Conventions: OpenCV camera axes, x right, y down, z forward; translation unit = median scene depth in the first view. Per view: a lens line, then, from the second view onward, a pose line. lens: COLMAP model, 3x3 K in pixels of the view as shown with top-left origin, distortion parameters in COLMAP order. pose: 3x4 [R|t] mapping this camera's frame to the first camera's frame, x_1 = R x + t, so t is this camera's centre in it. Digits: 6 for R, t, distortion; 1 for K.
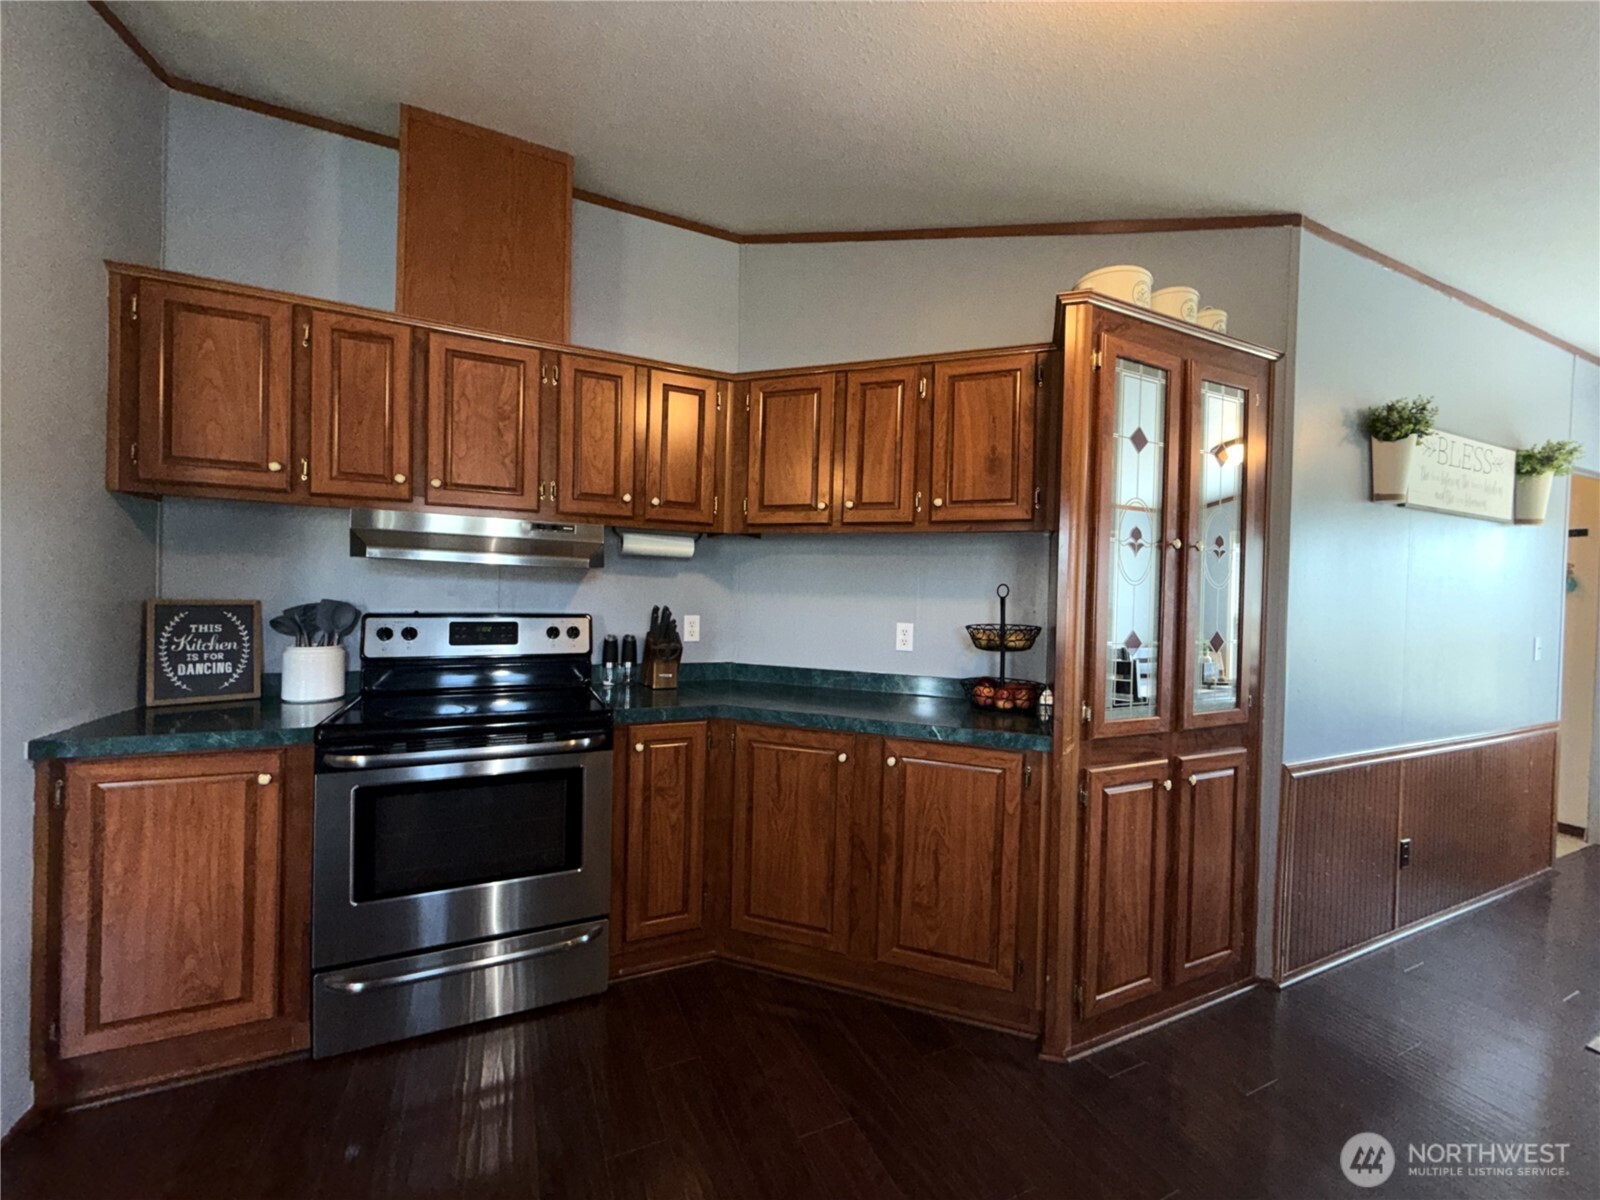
lens RADIAL K [[638.0, 0, 806.6], [0, 638.0, 605.8], [0, 0, 1]] dist [0.001555, -0.000100]
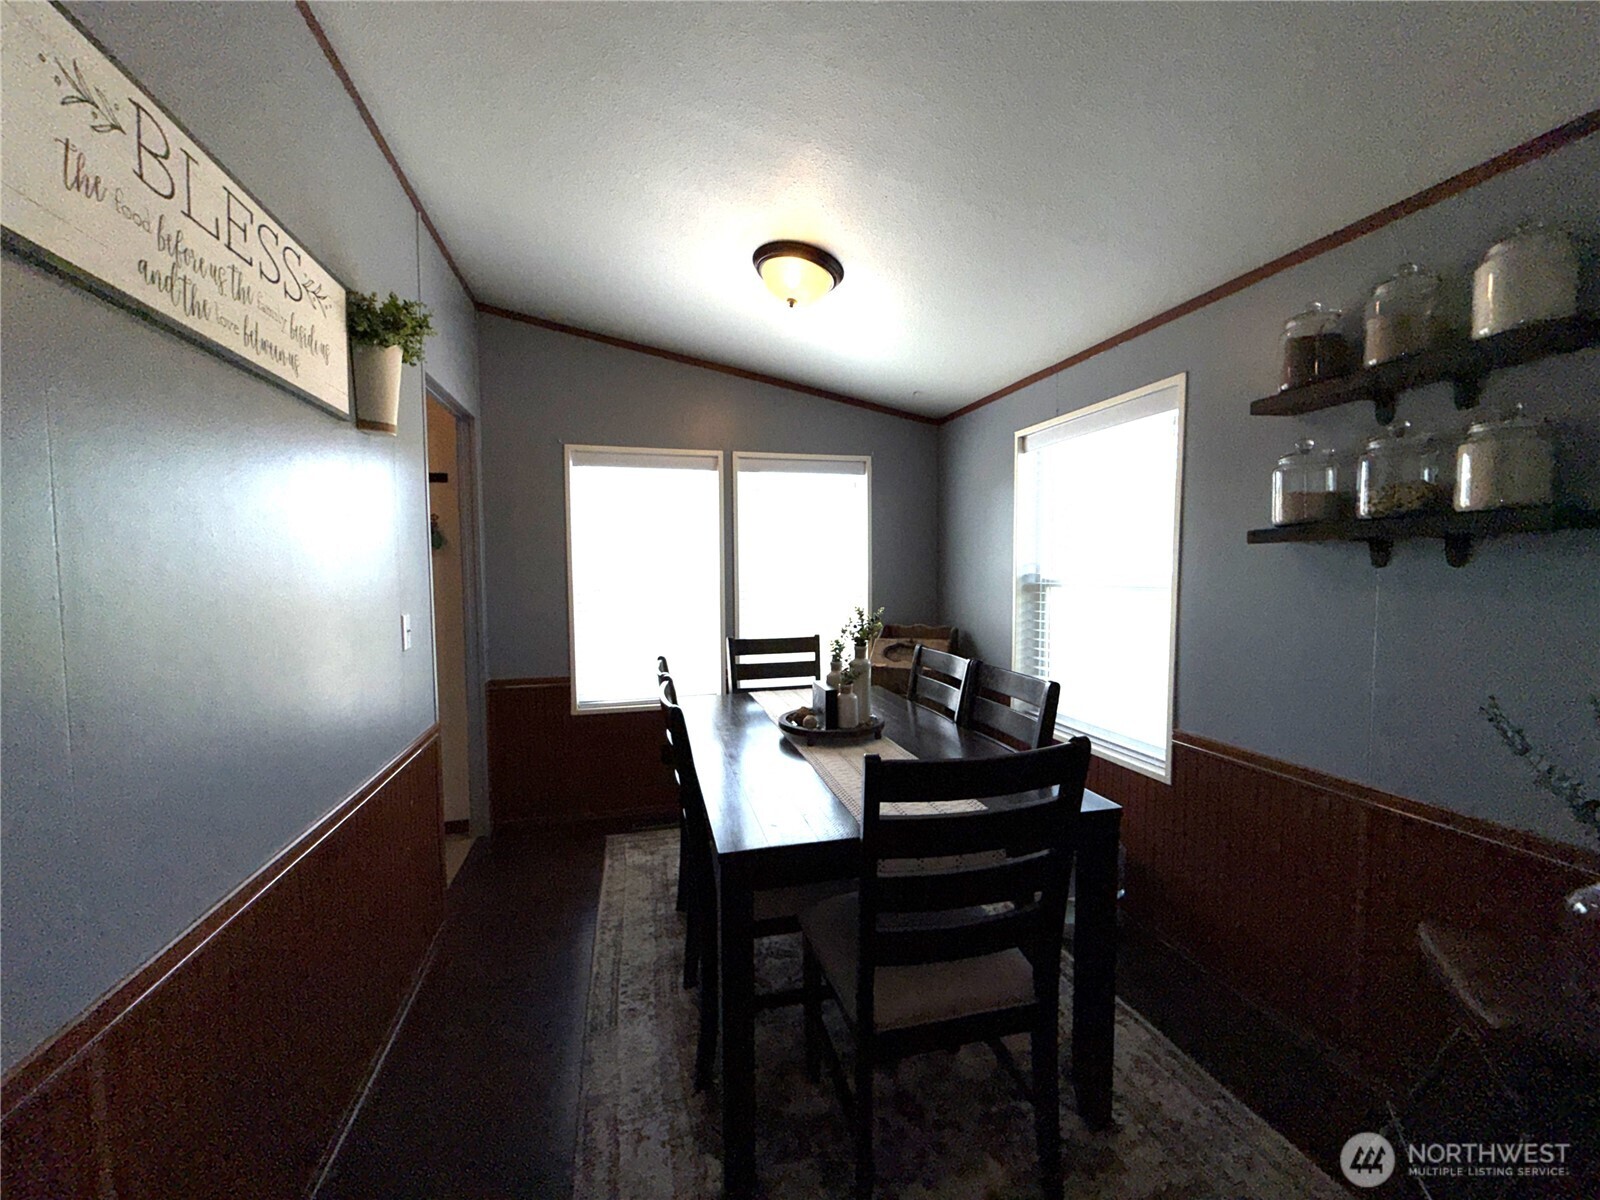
lens RADIAL K [[638.0, 0, 797.0], [0, 638.0, 590.3], [0, 0, 1]] dist [0.001555, -0.000100]
pose [[0.181347, -0.069971, 0.980927, 0.674770], [0.037118, 0.997242, 0.064273, -0.003393], [-0.982718, 0.024754, 0.183444, 0.567201]]
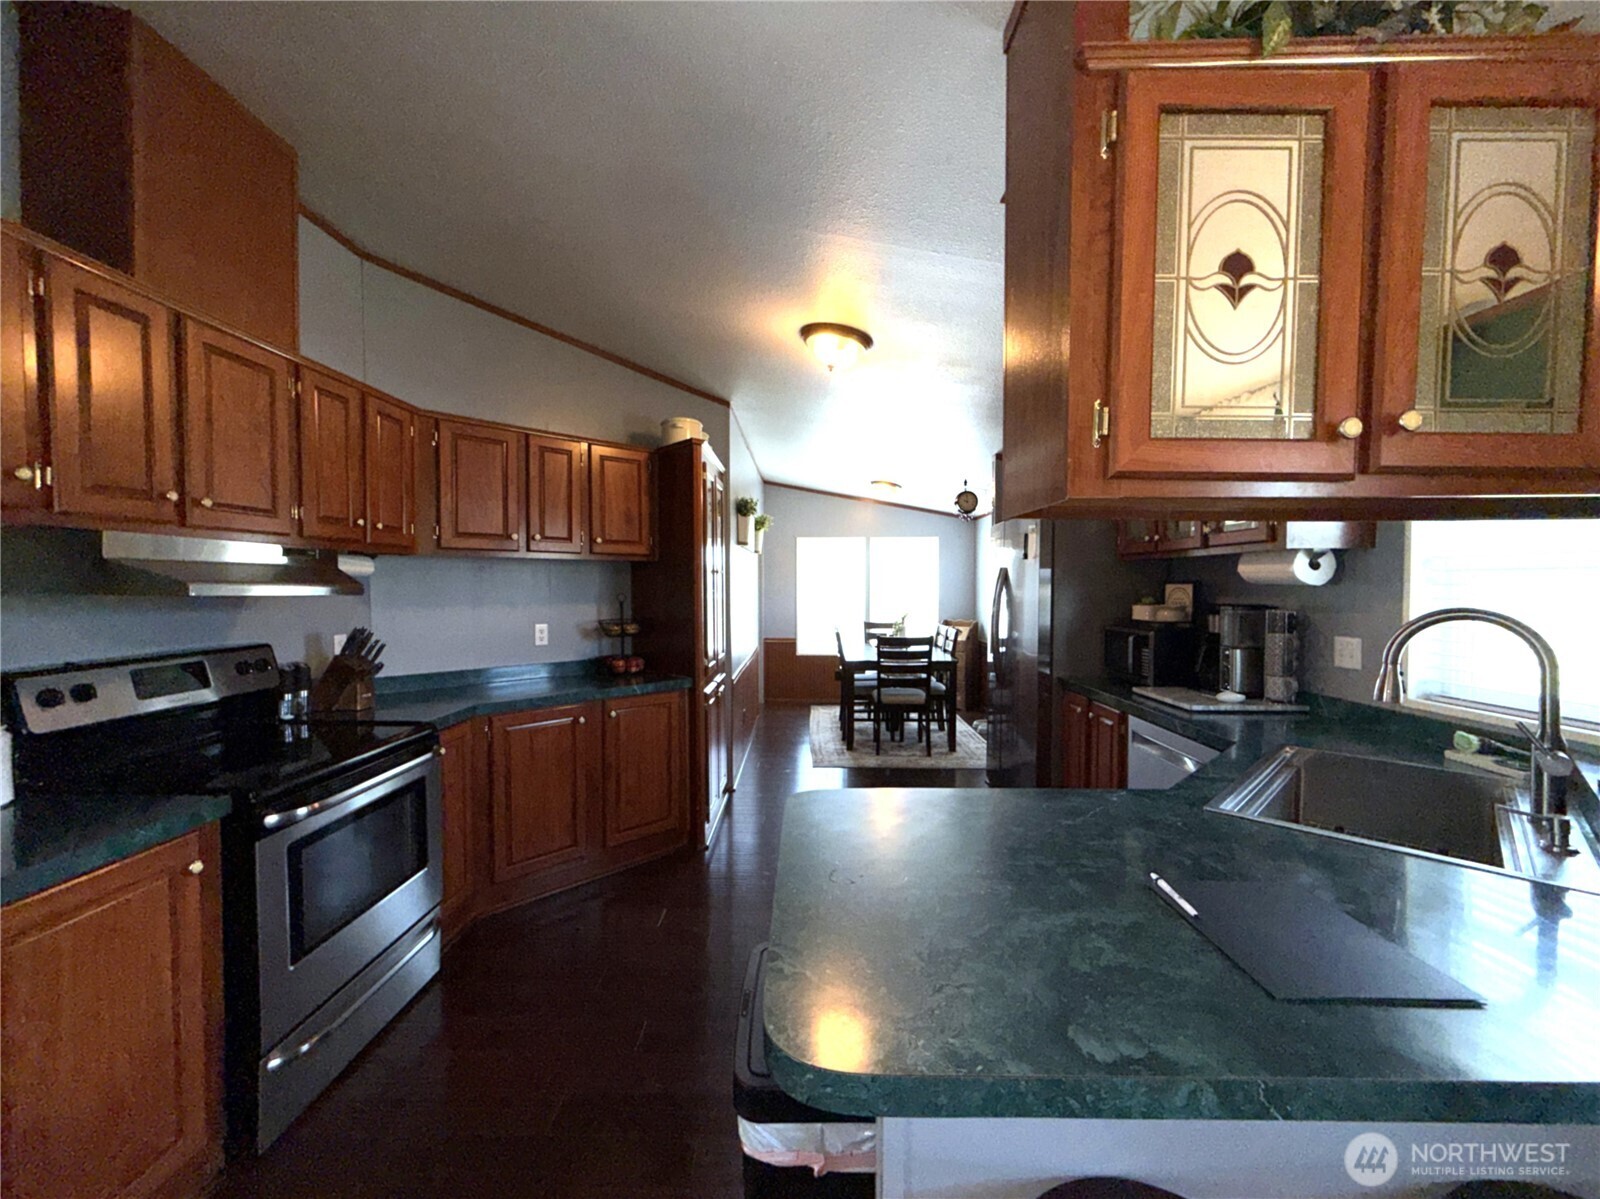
lens RADIAL K [[638.0, 0, 801.9], [0, 638.0, 600.4], [0, 0, 1]] dist [0.001555, -0.000100]
pose [[0.429513, -0.048478, 0.901758, -0.892235], [0.025124, 0.998813, 0.041729, -0.070015], [-0.902711, 0.004732, 0.430221, -0.061000]]
